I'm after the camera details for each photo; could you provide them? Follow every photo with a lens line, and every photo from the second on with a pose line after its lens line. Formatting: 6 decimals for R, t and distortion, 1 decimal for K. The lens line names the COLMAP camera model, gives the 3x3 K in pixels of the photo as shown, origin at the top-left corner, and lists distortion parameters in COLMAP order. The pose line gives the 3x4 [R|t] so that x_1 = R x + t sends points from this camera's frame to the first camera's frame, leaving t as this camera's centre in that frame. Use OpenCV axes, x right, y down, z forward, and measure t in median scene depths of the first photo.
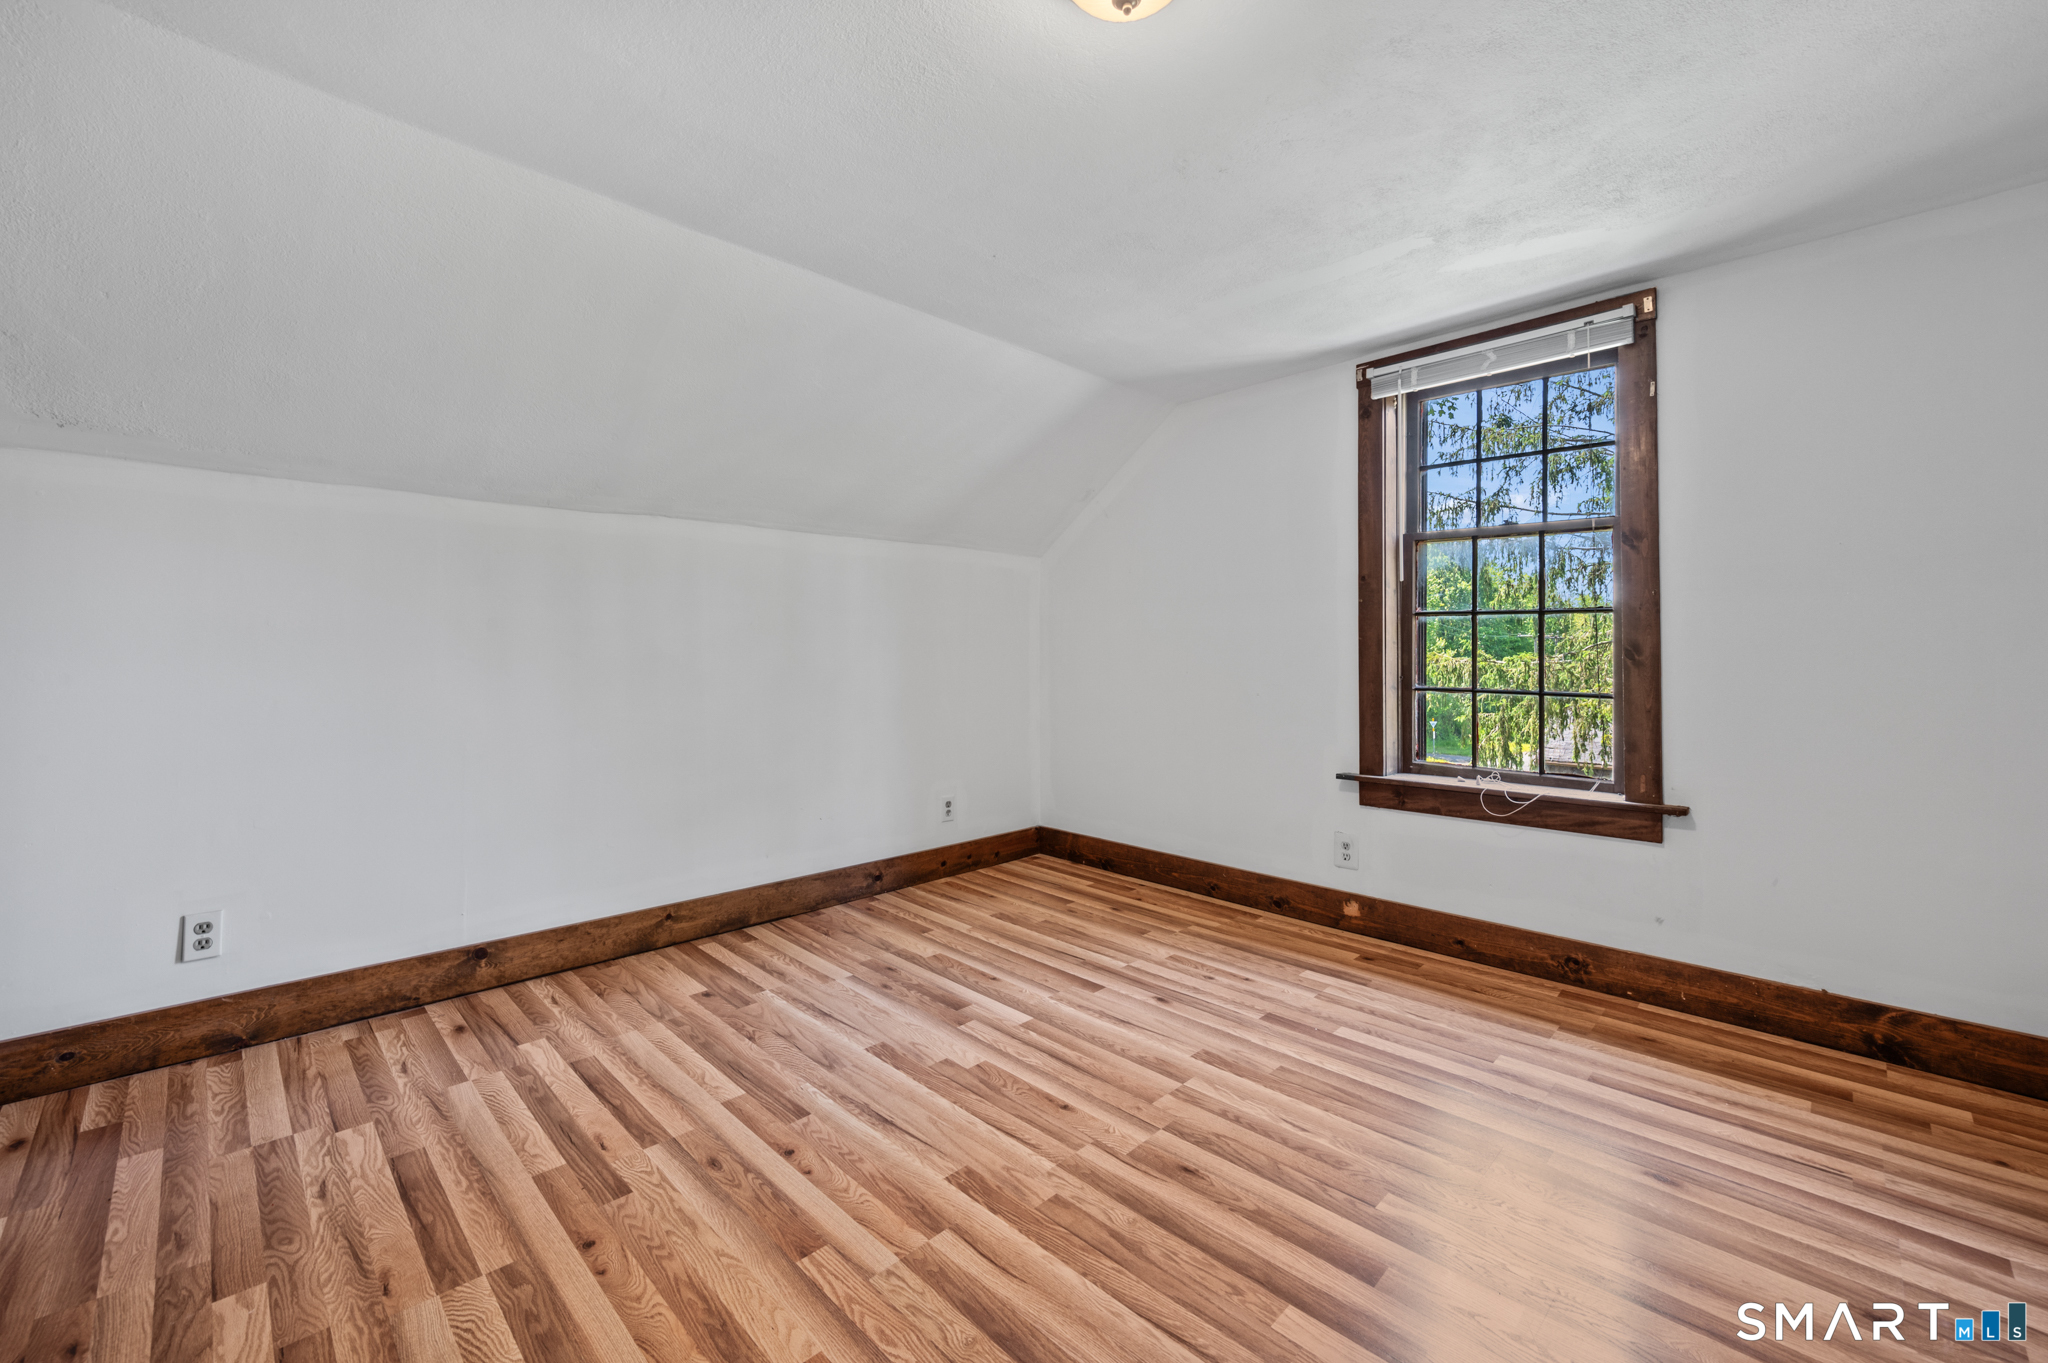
lens RADIAL K [[809.9, 0, 1032.0], [0, 809.9, 637.0], [0, 0, 1]] dist [-0.000021, 0.000333]
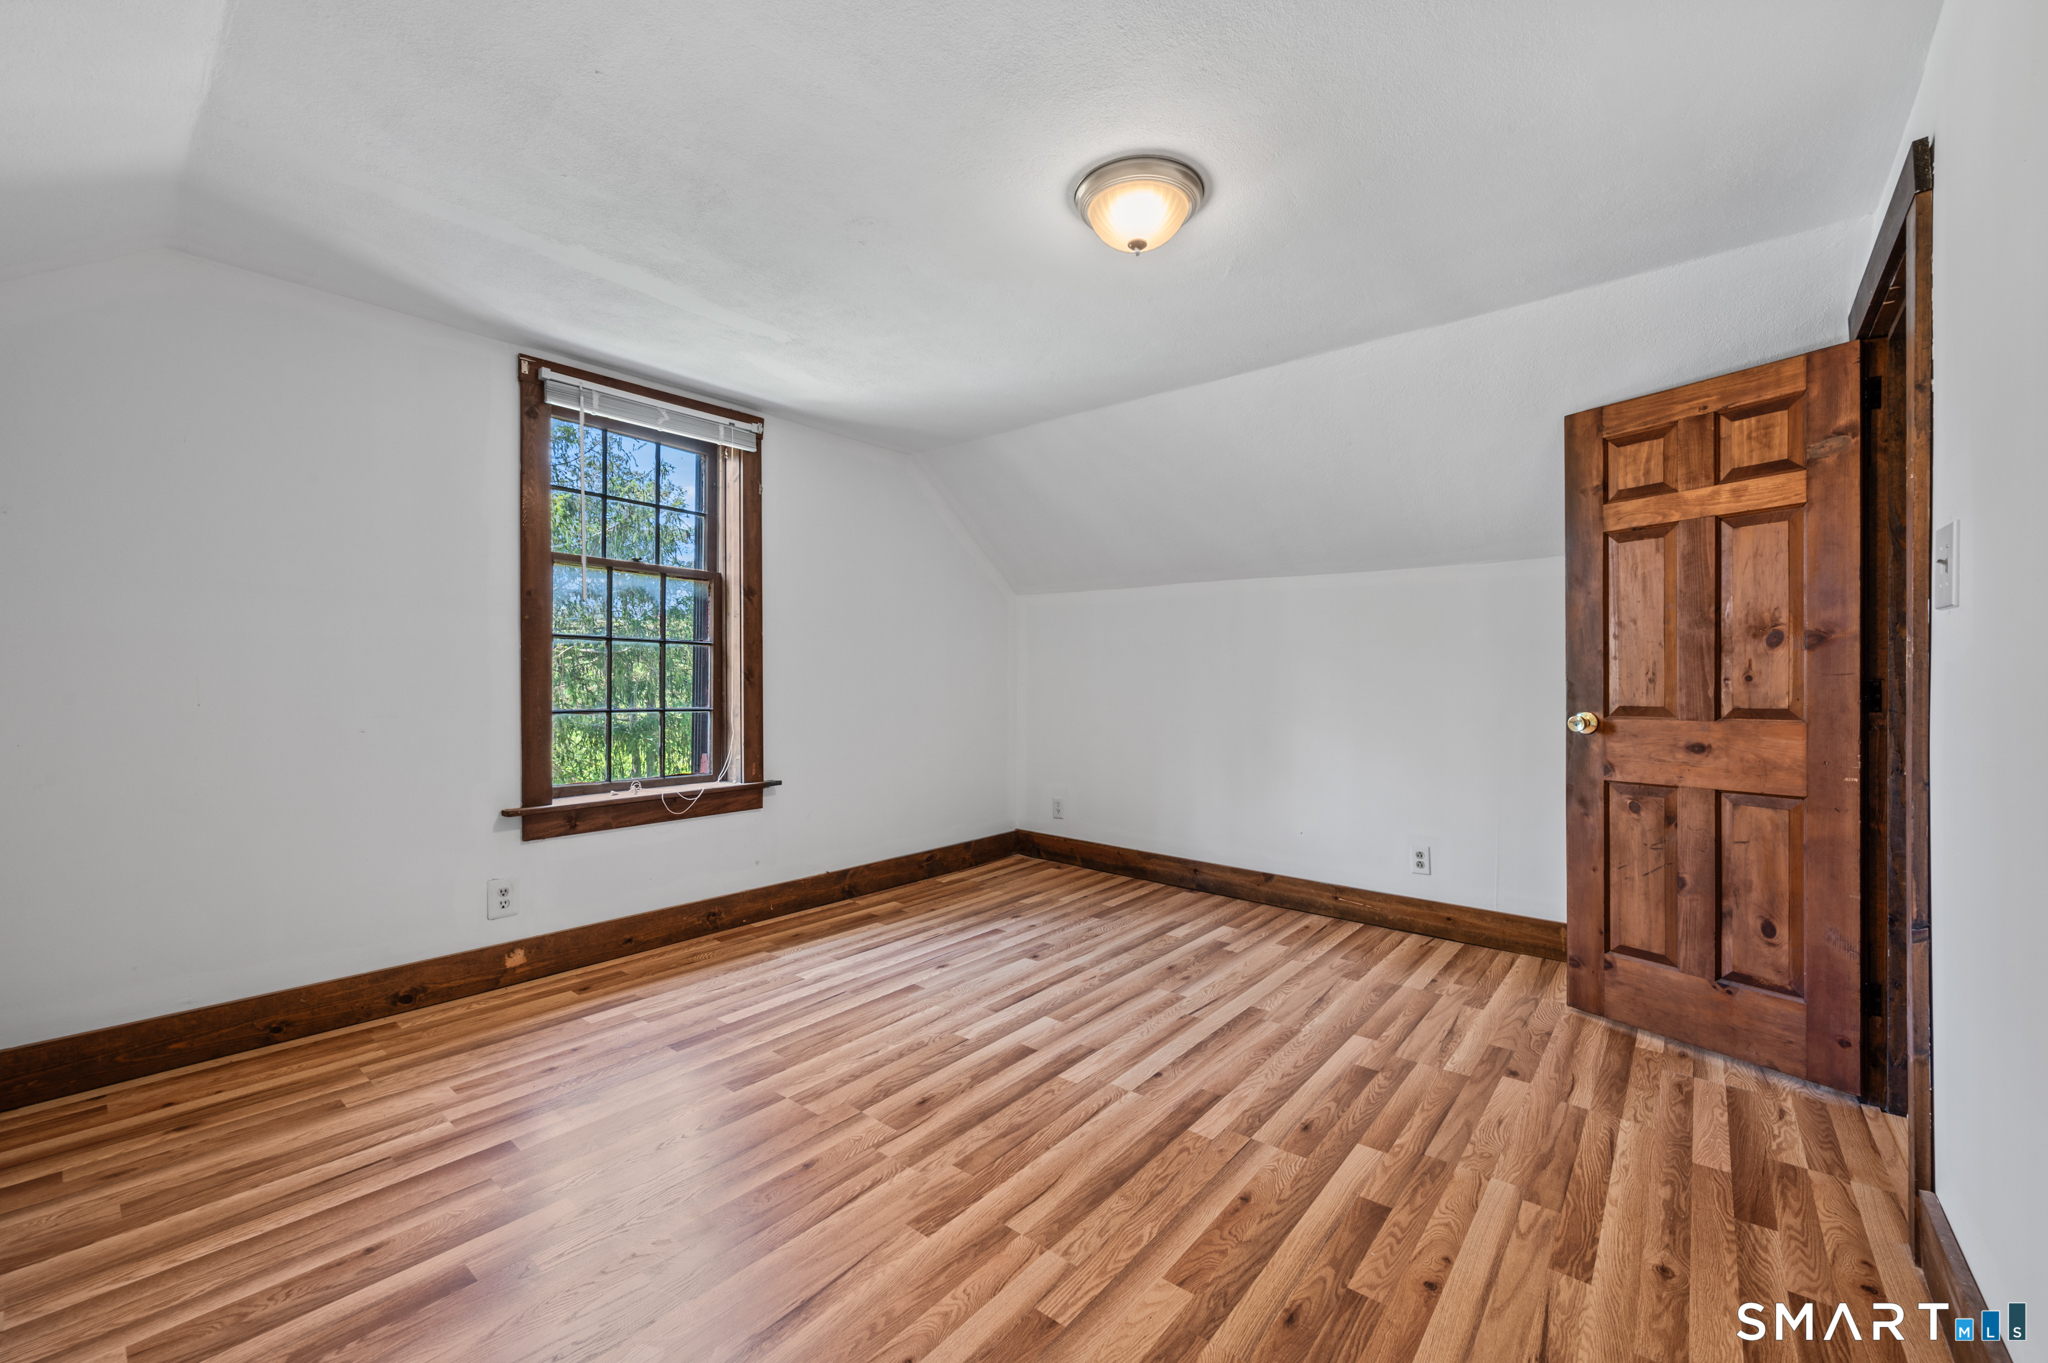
lens RADIAL K [[809.9, 0, 1023.0], [0, 809.9, 684.4], [0, 0, 1]] dist [-0.000021, 0.000333]
pose [[-0.074885, -0.005769, 0.997175, -0.674809], [-0.021274, 0.999765, 0.004186, 0.018401], [-0.996965, -0.020900, -0.074991, 0.632235]]
